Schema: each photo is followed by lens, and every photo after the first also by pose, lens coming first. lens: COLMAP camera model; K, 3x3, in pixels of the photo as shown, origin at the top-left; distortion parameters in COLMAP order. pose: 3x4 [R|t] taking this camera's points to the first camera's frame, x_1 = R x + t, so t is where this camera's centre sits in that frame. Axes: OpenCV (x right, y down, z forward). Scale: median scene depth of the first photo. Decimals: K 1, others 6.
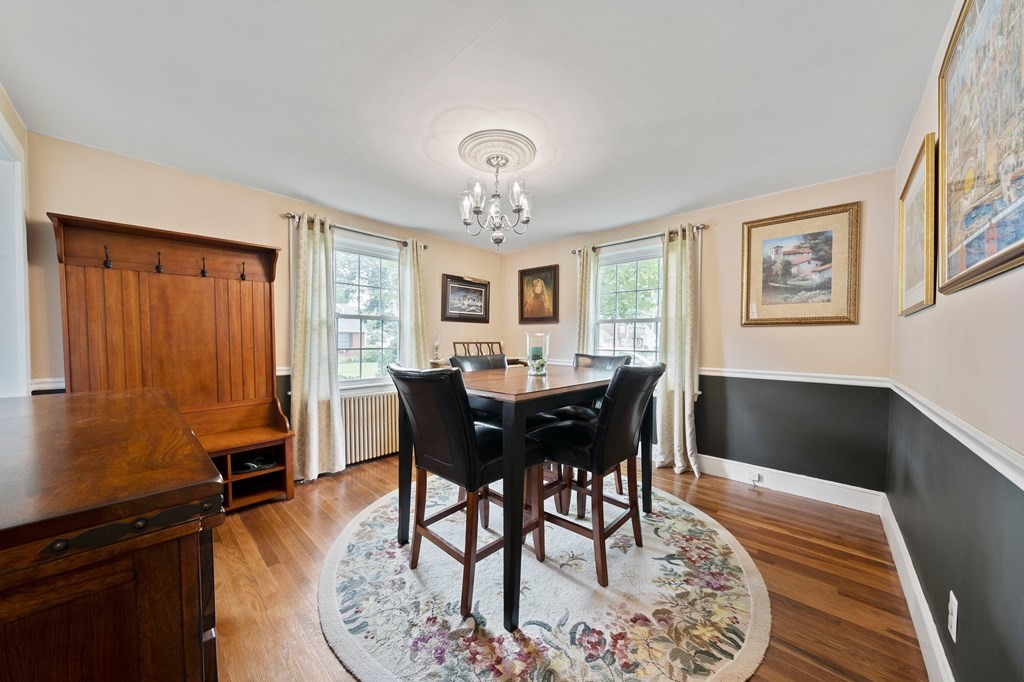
lens RADIAL K [[347.3, 0, 511.8], [0, 347.3, 343.9], [0, 0, 1]] dist [-0.007461, -0.000136]
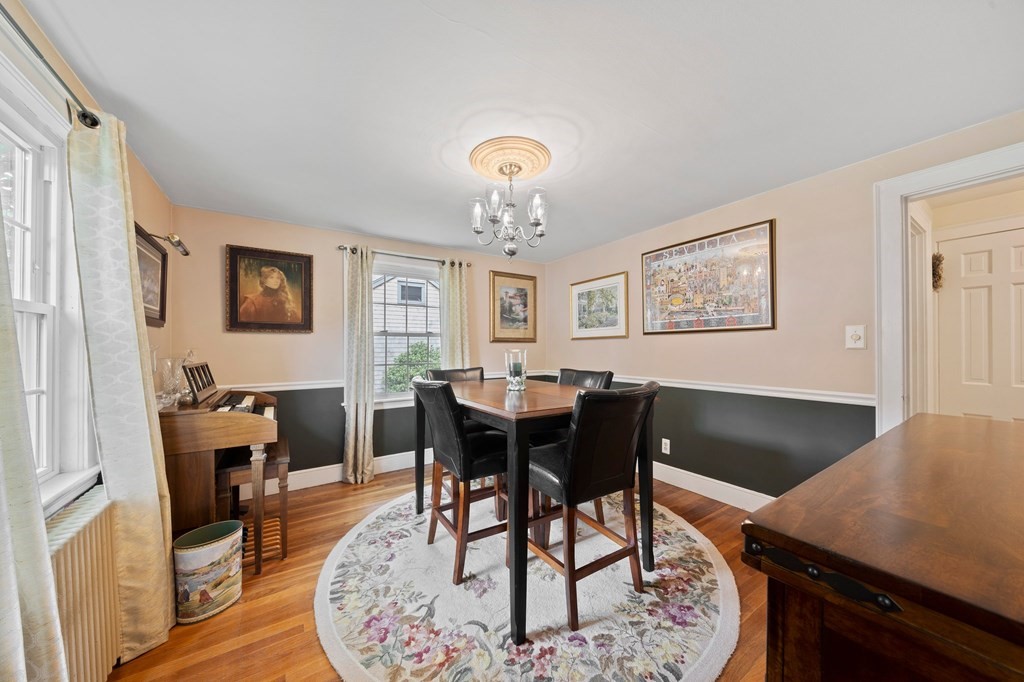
lens RADIAL K [[347.3, 0, 507.9], [0, 347.3, 344.2], [0, 0, 1]] dist [-0.007461, -0.000136]
pose [[0.250061, 0.003117, 0.968225, -0.795025], [0.020420, 0.999755, -0.008492, -0.032991], [-0.968015, 0.021894, 0.249937, 0.643332]]
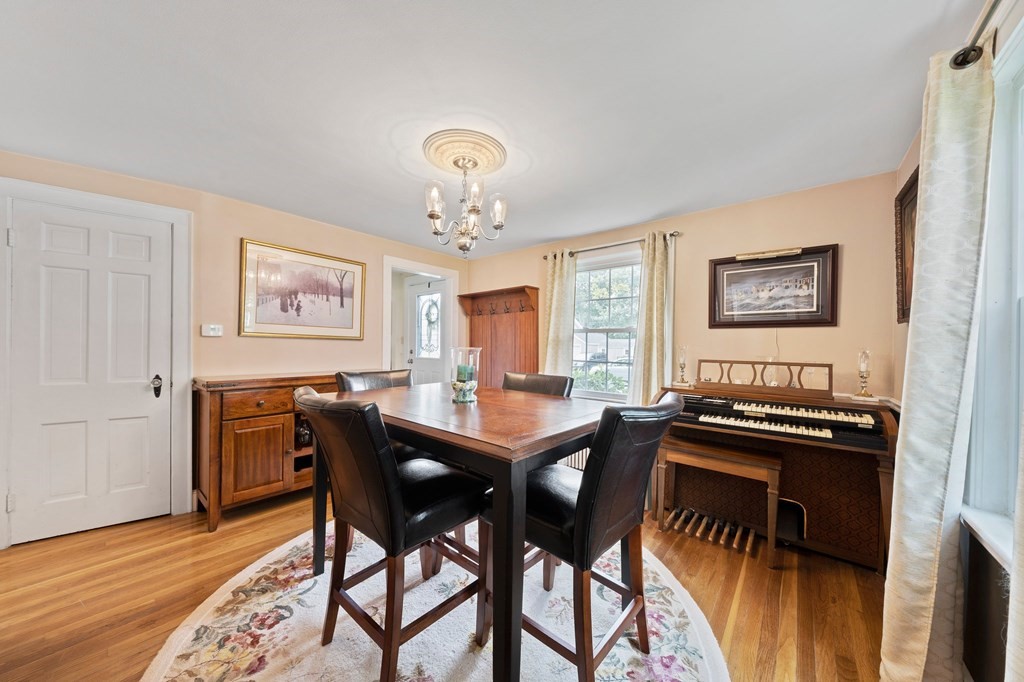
lens RADIAL K [[347.3, 0, 509.9], [0, 347.3, 347.6], [0, 0, 1]] dist [-0.007461, -0.000136]
pose [[0.046645, 0.005934, -0.998894, 0.732121], [-0.025498, 0.999664, 0.004748, -0.033836], [0.998586, 0.025248, 0.046780, 0.899405]]
